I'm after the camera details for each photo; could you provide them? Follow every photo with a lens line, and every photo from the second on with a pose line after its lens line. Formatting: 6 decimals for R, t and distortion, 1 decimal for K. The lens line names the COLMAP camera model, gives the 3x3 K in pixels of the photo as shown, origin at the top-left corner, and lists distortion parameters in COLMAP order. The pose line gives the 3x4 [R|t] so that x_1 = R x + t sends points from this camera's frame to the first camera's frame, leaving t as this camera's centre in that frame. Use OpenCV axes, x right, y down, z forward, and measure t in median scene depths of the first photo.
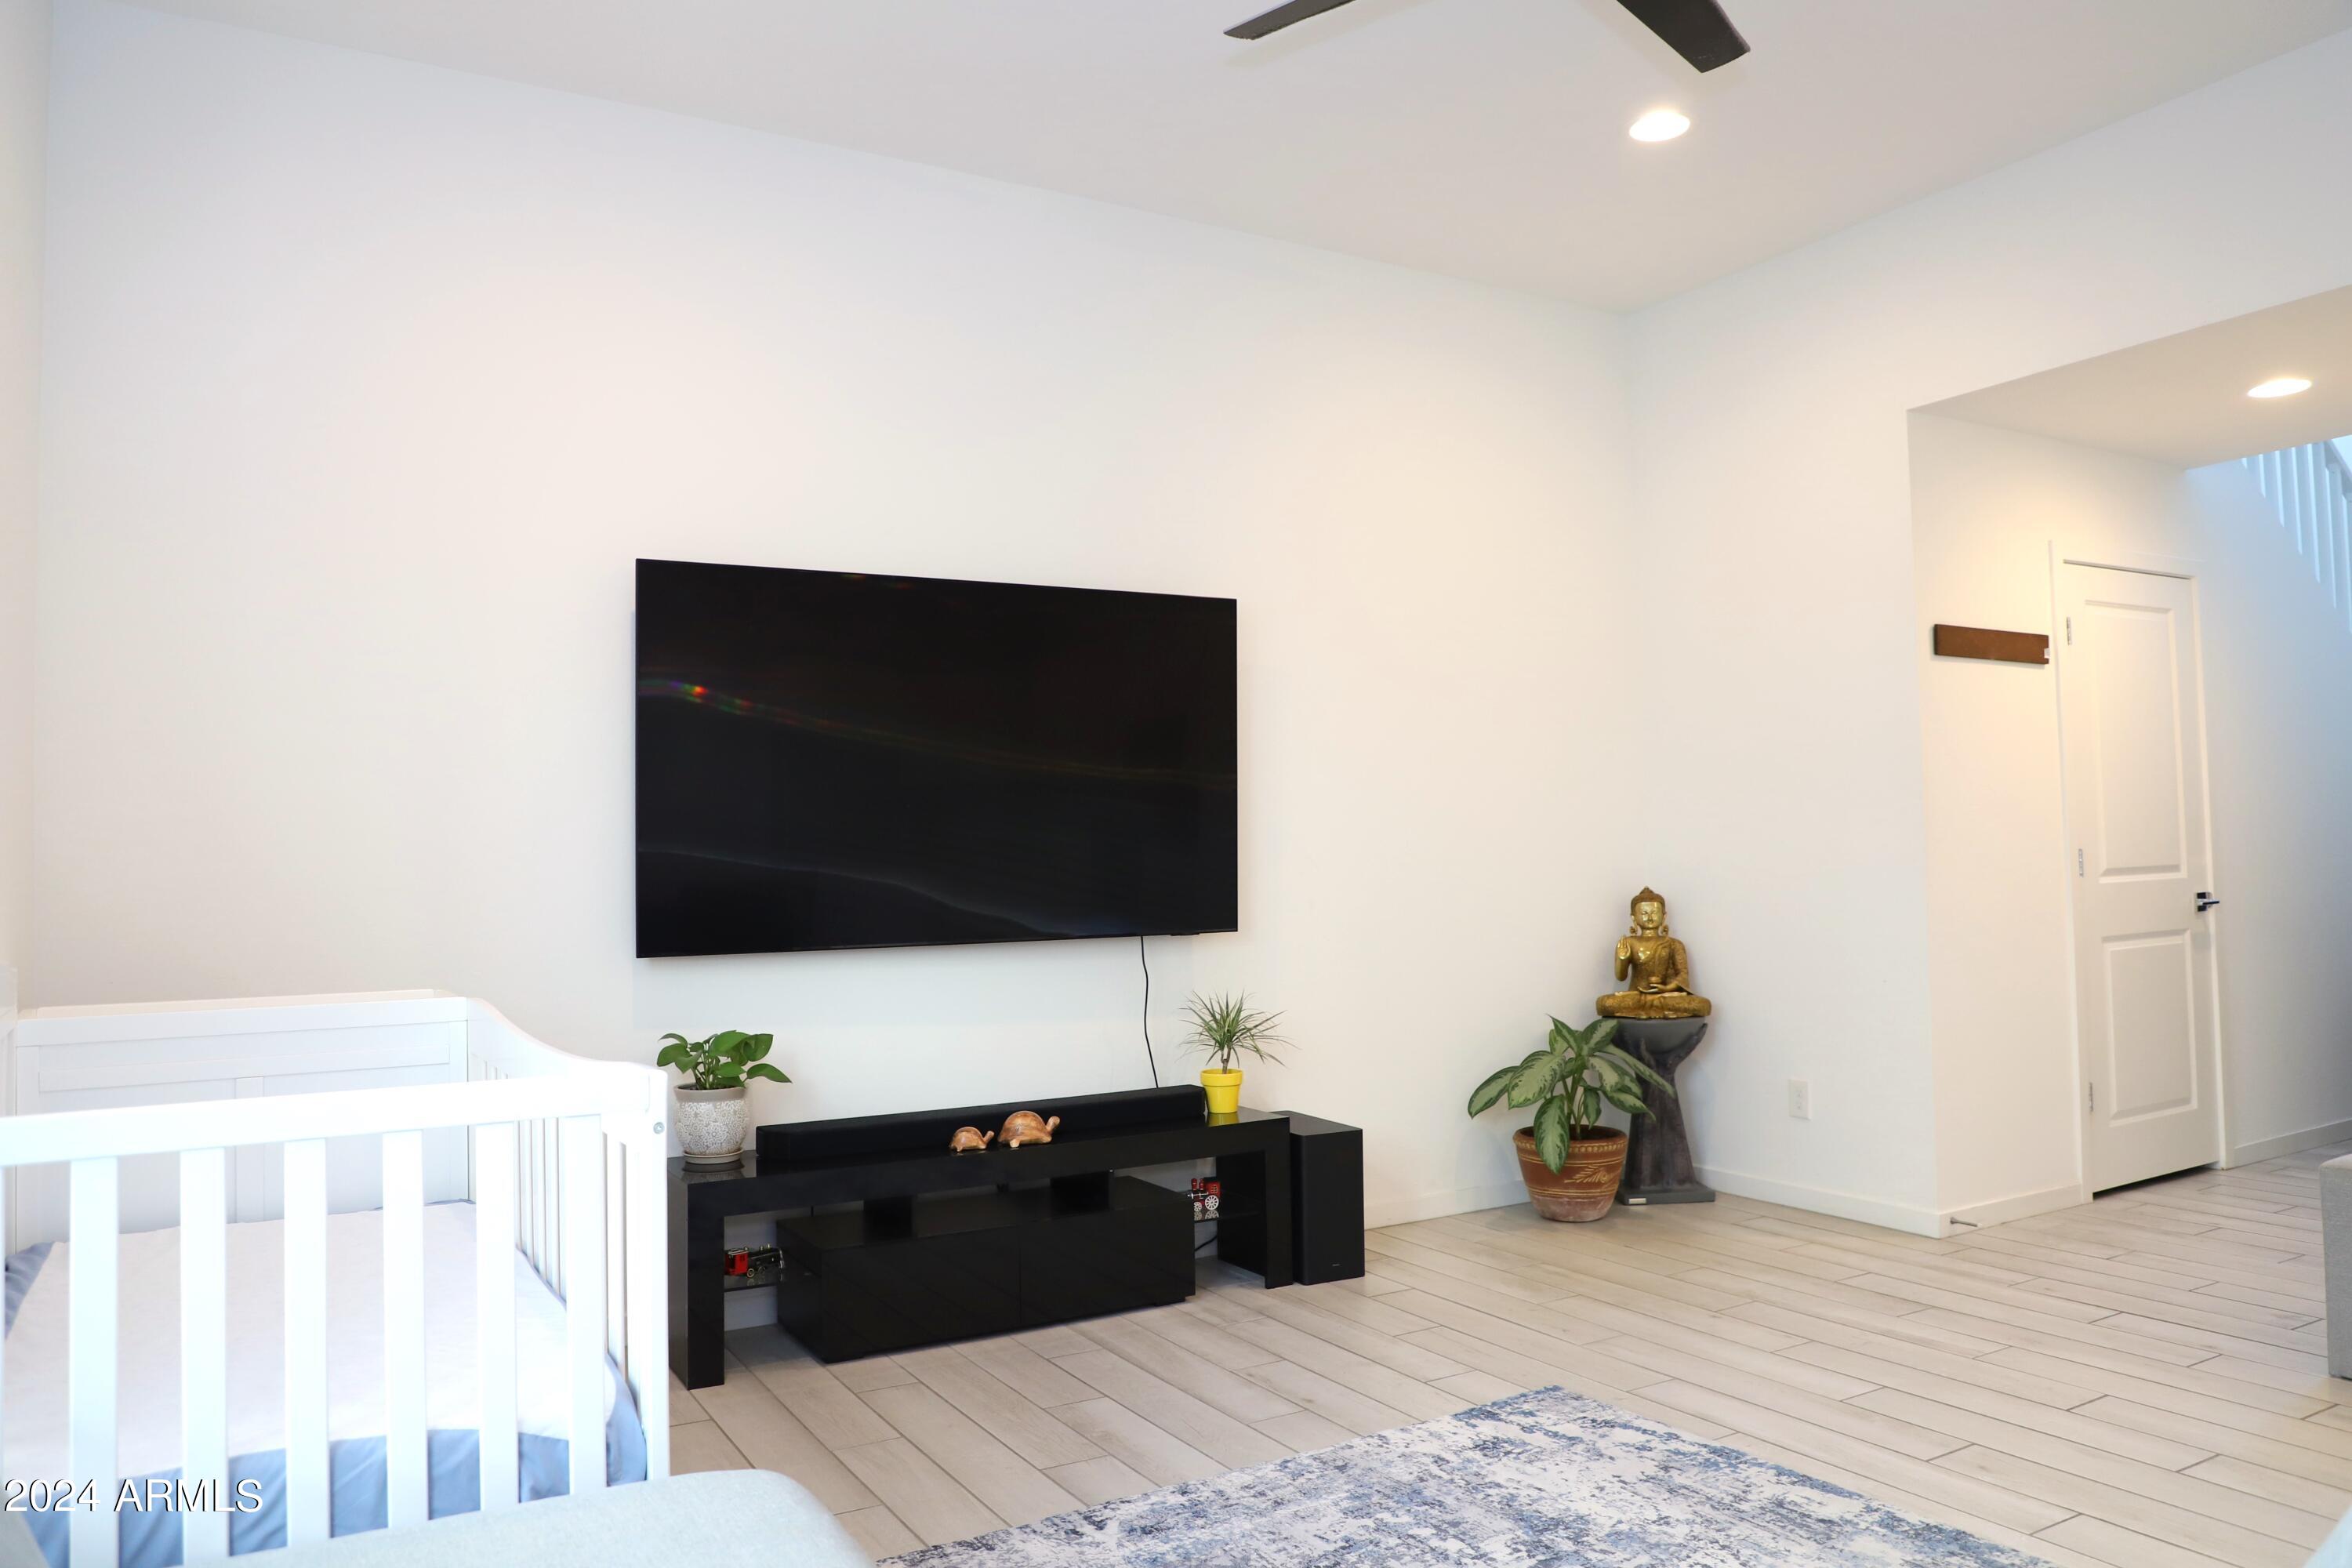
lens RADIAL K [[1595.4, 0, 1175.0], [0, 1595.4, 790.9], [0, 0, 1]] dist [-0.073944, 0.037377]
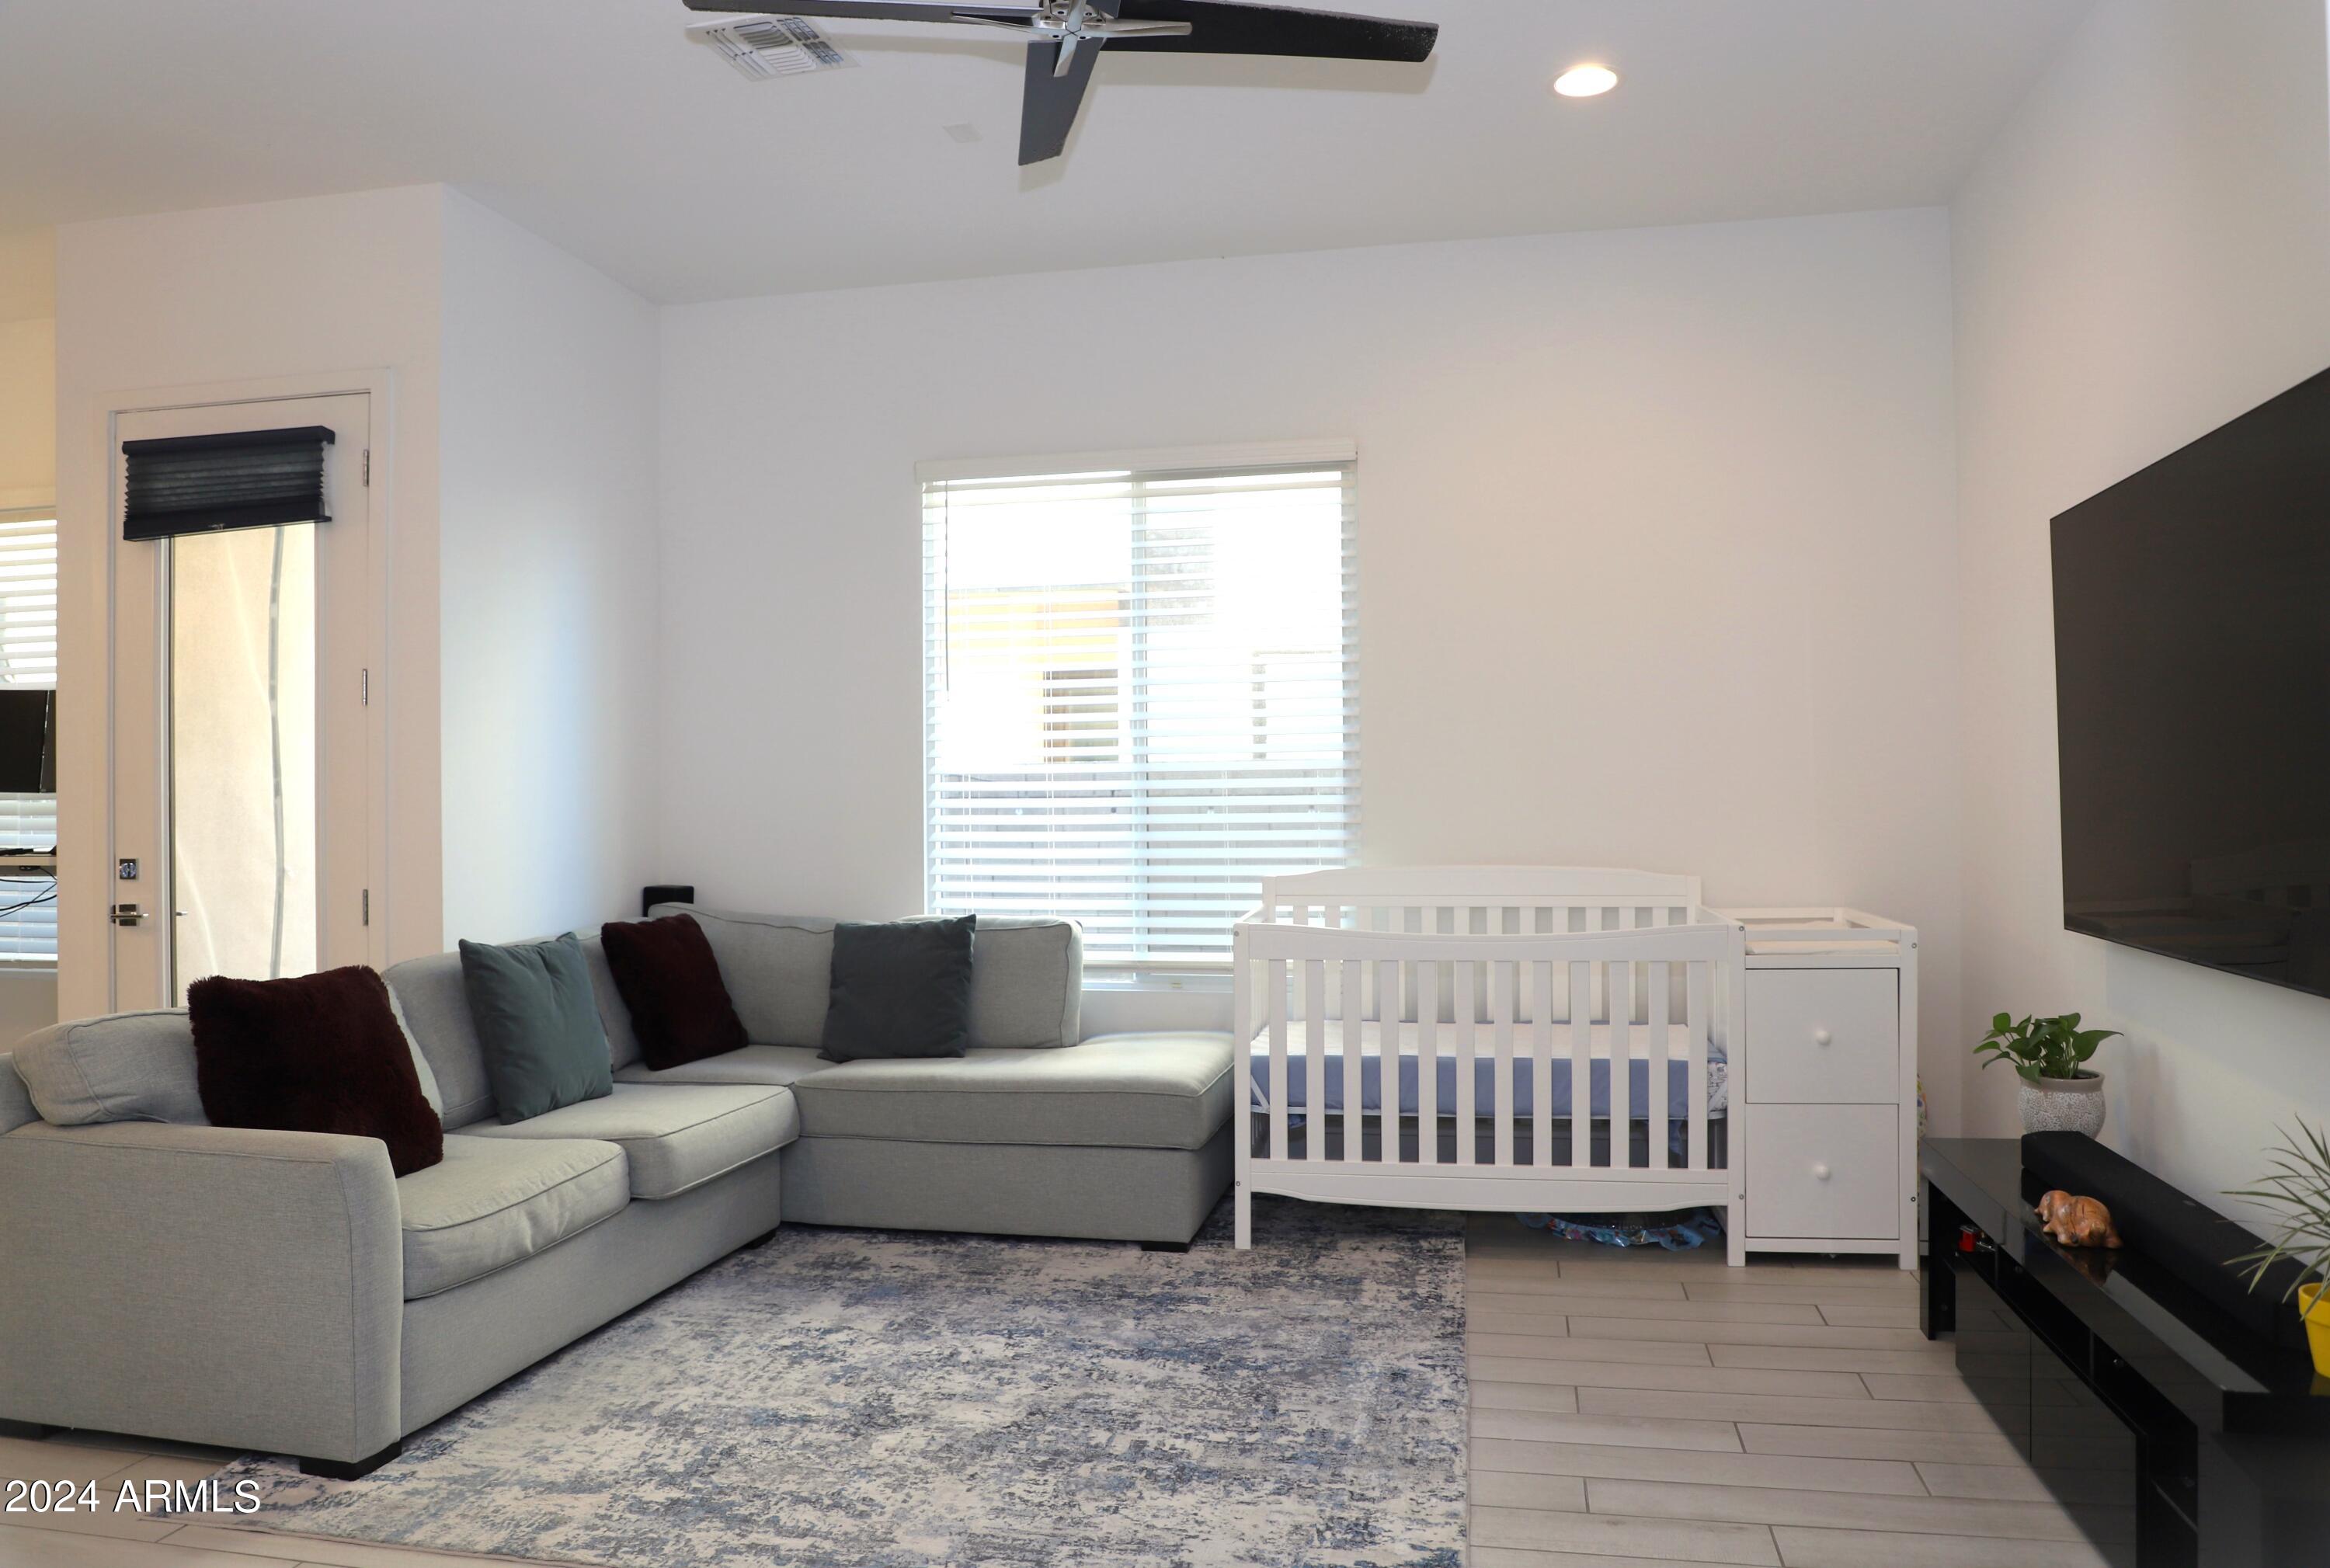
lens RADIAL K [[1601.3, 0, 1176.1], [0, 1601.3, 787.1], [0, 0, 1]] dist [-0.052751, 0.001749]
pose [[-0.669964, 0.023101, -0.742034, 0.728170], [0.056512, 0.998203, -0.019948, 0.006510], [0.740240, -0.055298, -0.670065, 1.219052]]
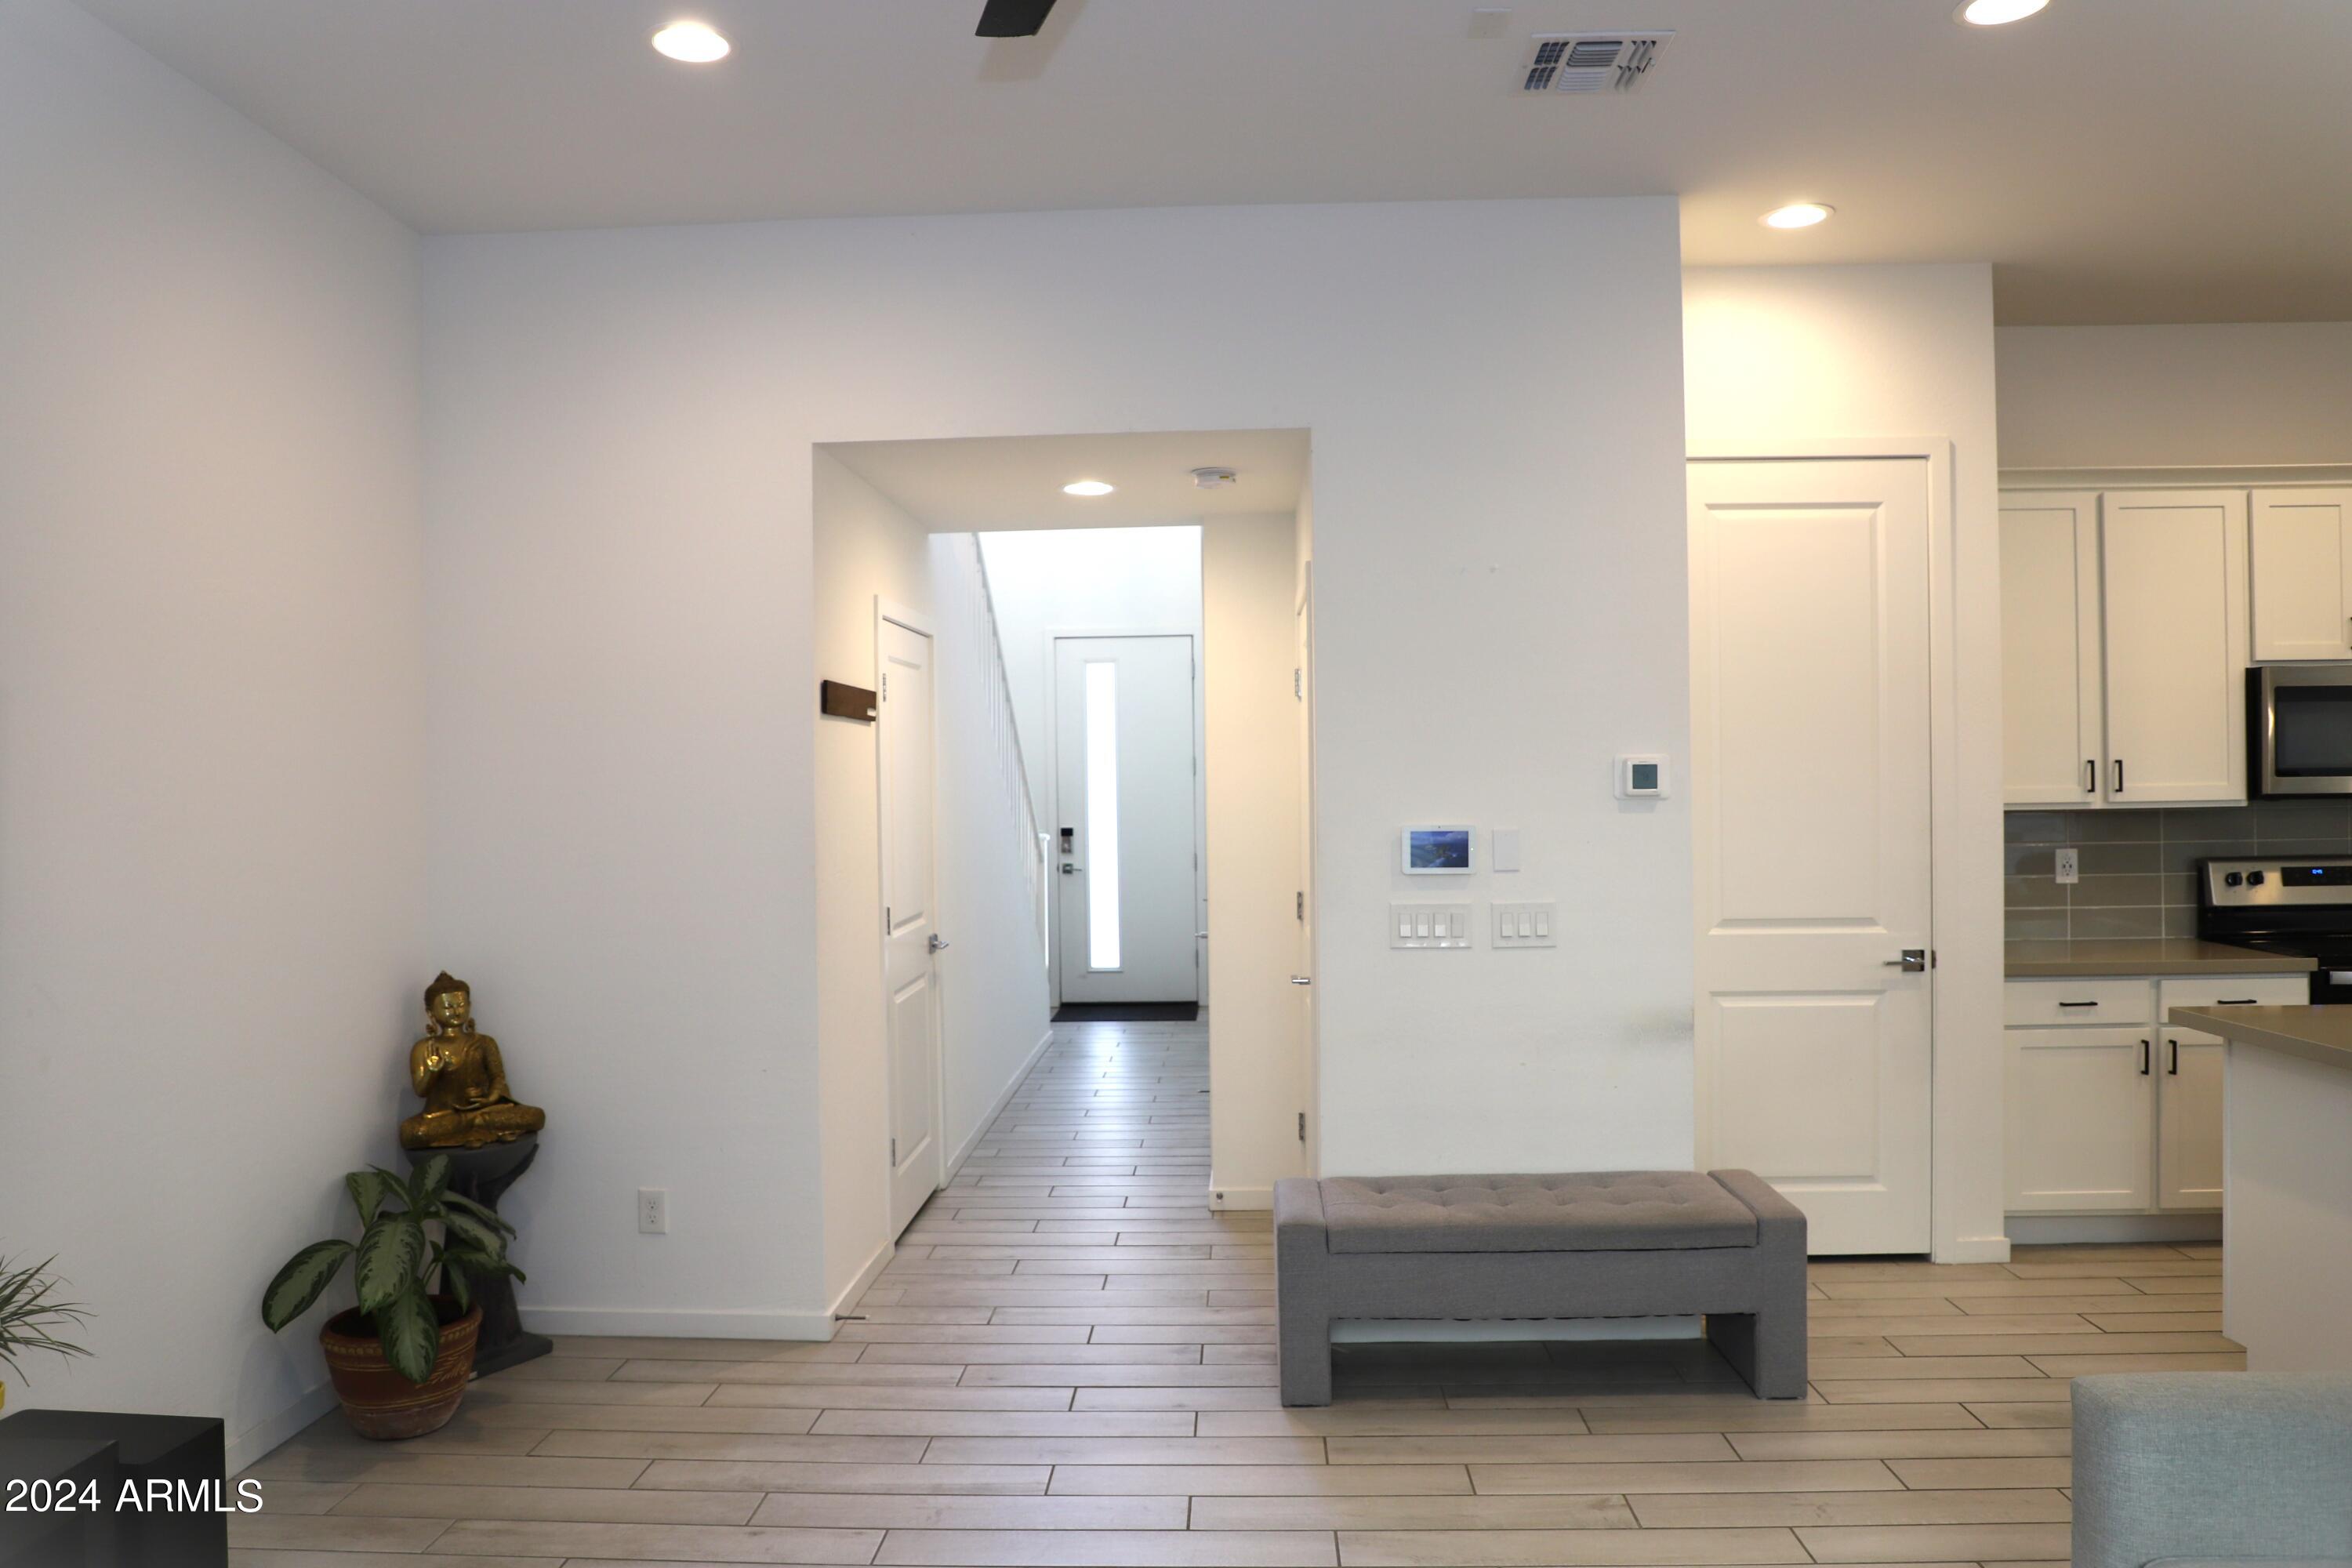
lens RADIAL K [[1595.4, 0, 1175.0], [0, 1595.4, 790.9], [0, 0, 1]] dist [-0.073944, 0.037377]
pose [[0.540393, 0.007771, 0.841377, -0.233114], [-0.032865, 0.999389, 0.011878, -0.072031], [-0.840771, -0.034071, 0.540318, 0.387453]]
